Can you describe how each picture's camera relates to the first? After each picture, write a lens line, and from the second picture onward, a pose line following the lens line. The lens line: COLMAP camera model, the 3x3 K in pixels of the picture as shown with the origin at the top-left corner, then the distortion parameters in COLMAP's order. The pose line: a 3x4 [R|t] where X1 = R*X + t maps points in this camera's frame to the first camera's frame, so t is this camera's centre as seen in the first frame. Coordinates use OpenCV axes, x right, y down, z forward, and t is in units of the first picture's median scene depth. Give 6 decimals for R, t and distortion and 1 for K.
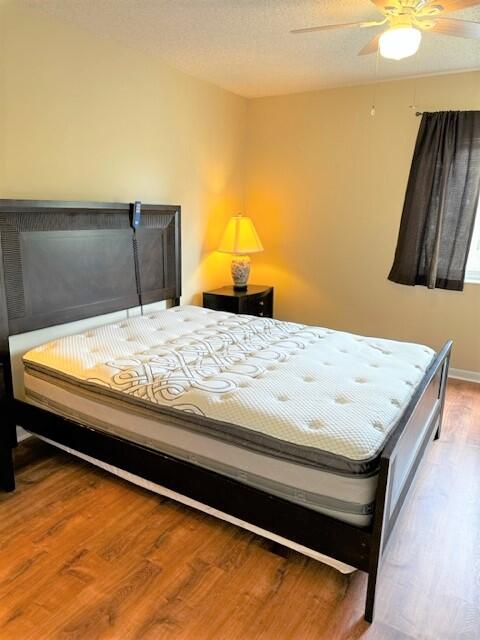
lens RADIAL K [[447.2, 0, 237.1], [0, 447.2, 322.8], [0, 0, 1]] dist [0.056805, -0.067612]
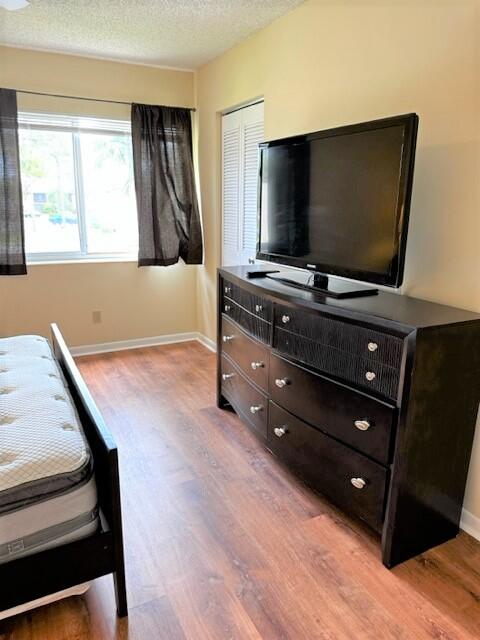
lens RADIAL K [[447.2, 0, 238.2], [0, 447.2, 318.0], [0, 0, 1]] dist [0.056805, -0.067612]
pose [[0.512003, -0.228101, 0.828144, -0.227761], [0.205202, 0.968664, 0.139939, -0.045399], [-0.834113, 0.098288, 0.542766, 0.187149]]
